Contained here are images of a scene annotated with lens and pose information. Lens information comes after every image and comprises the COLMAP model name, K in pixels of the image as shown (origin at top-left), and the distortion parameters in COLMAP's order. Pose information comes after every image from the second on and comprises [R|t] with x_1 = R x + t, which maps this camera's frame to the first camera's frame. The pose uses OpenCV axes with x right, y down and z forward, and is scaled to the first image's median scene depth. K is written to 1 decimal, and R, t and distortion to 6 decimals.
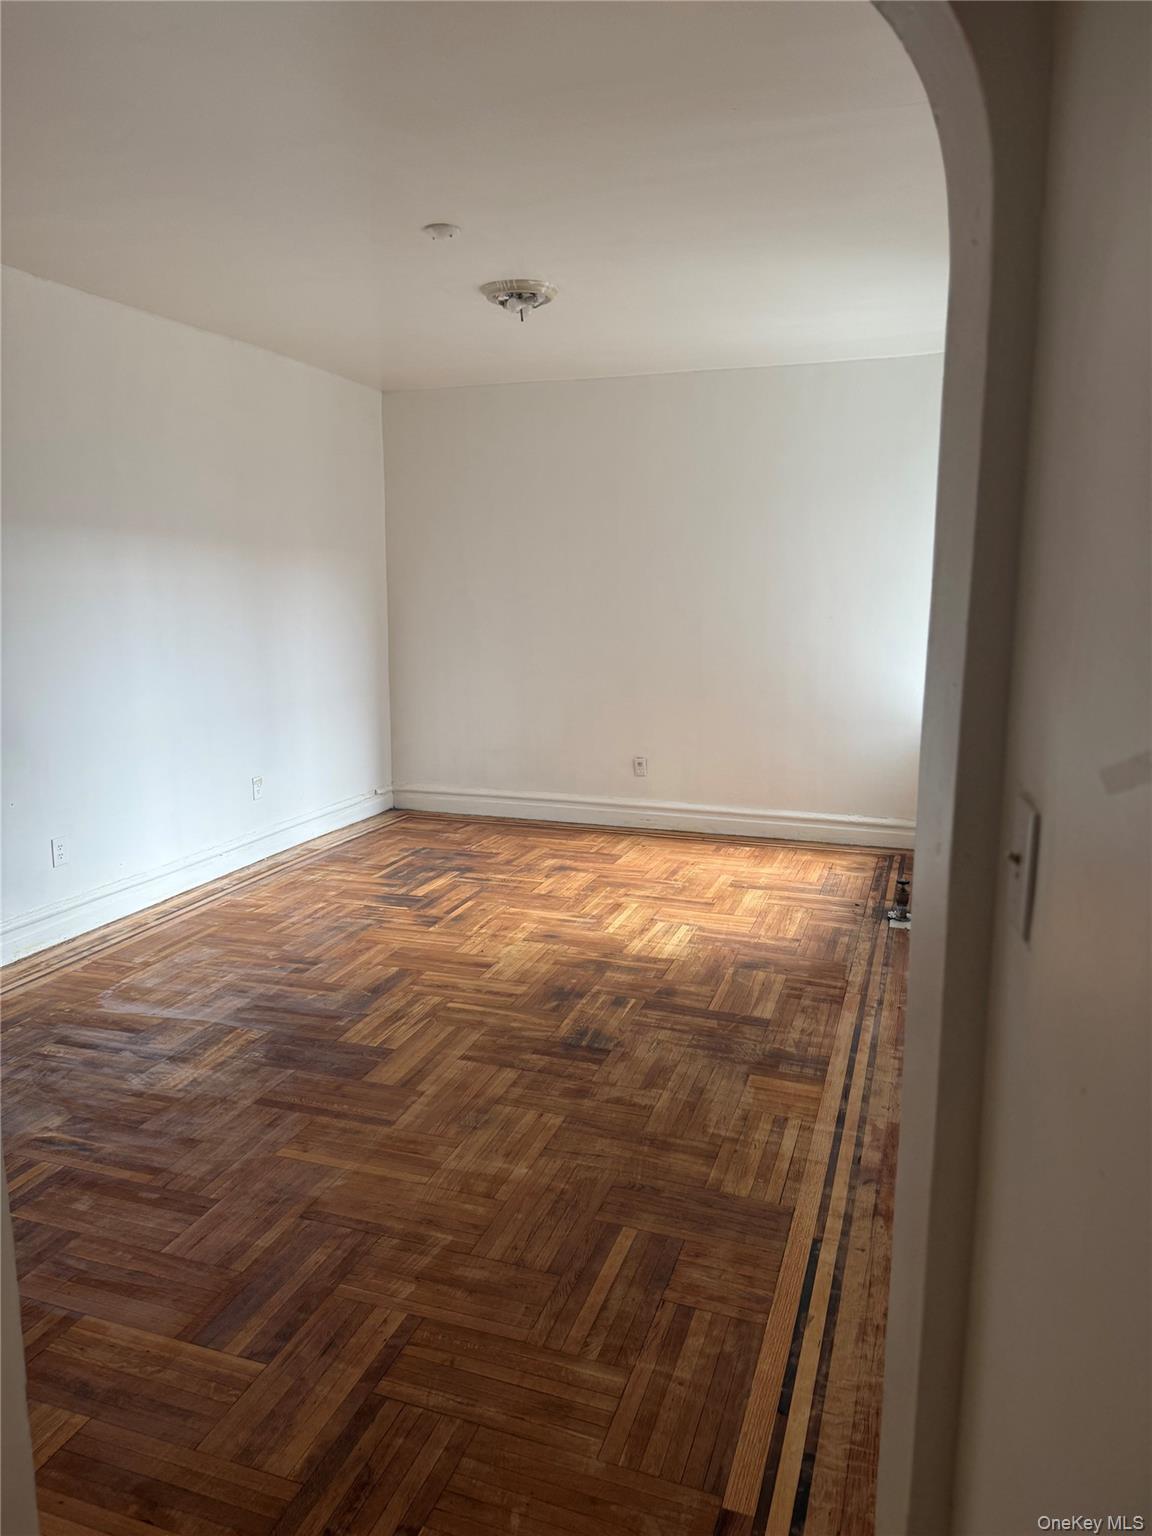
lens RADIAL K [[1061.3, 0, 576.6], [0, 1061.3, 773.6], [0, 0, 1]] dist [0.161432, -0.216885]
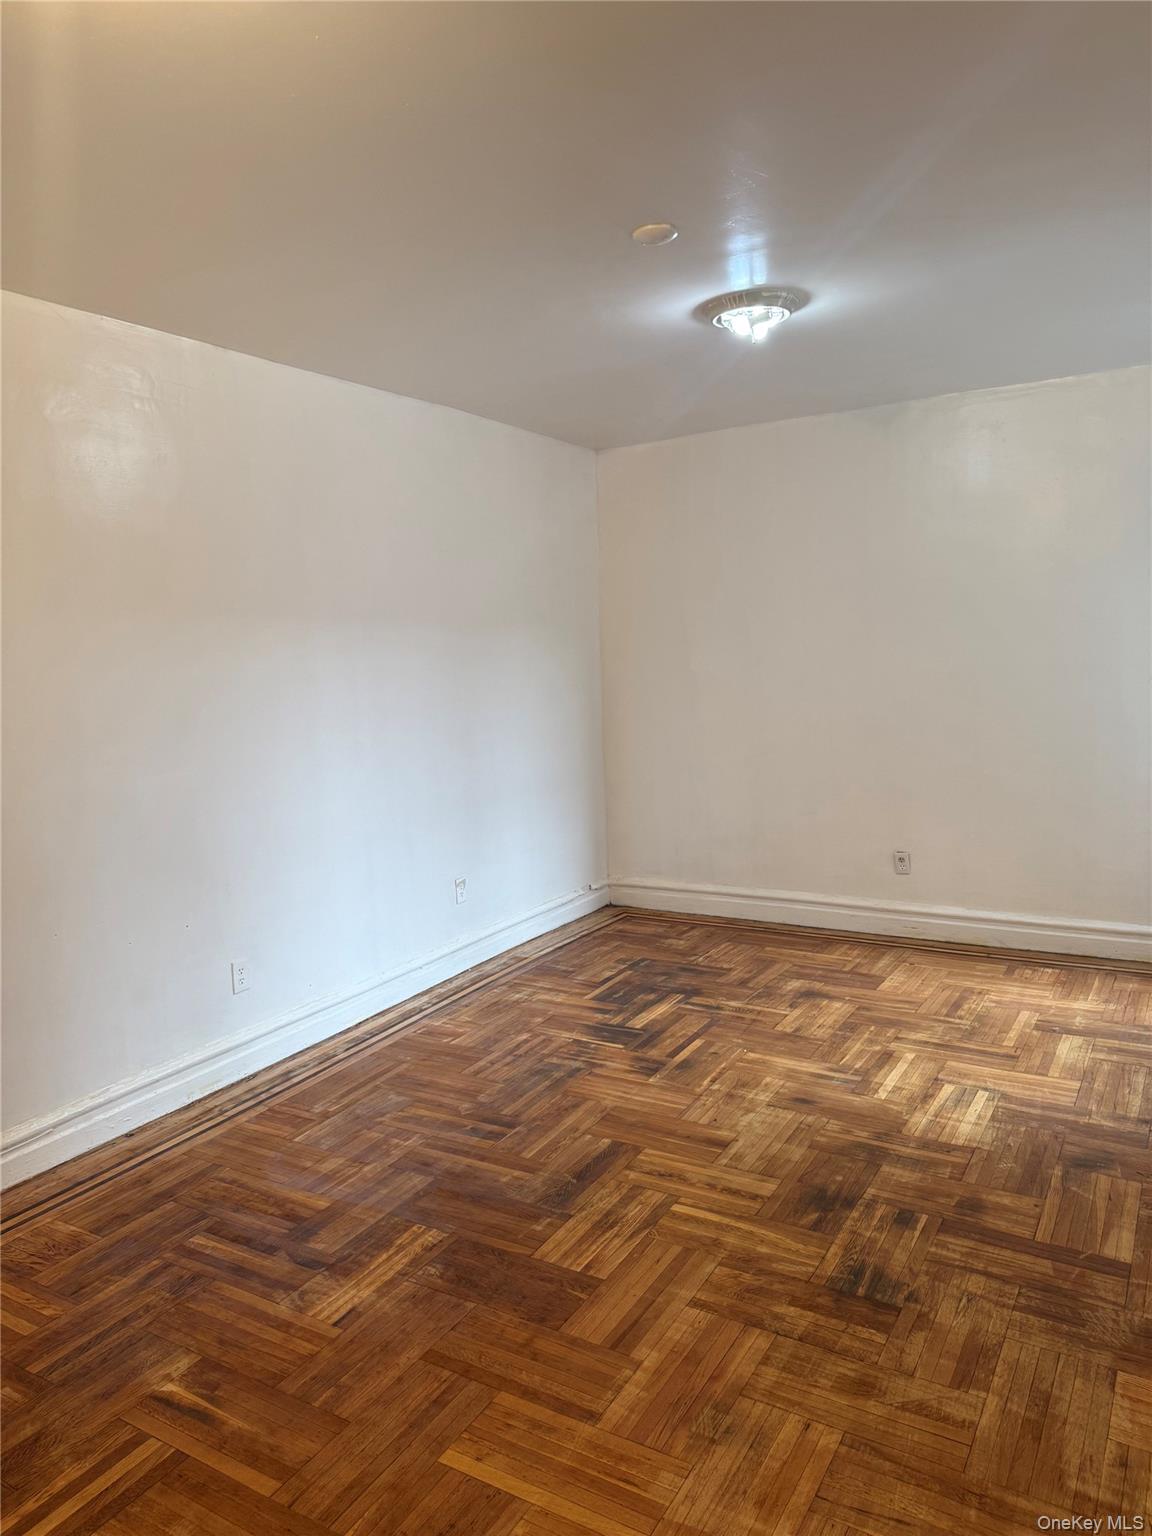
lens RADIAL K [[1061.3, 0, 576.6], [0, 1061.3, 773.6], [0, 0, 1]] dist [0.161432, -0.216885]
pose [[0.977910, -0.011410, -0.208716, -0.018802], [0.000033, 0.998517, -0.054434, -0.045704], [0.209028, 0.053225, 0.976460, 0.181836]]
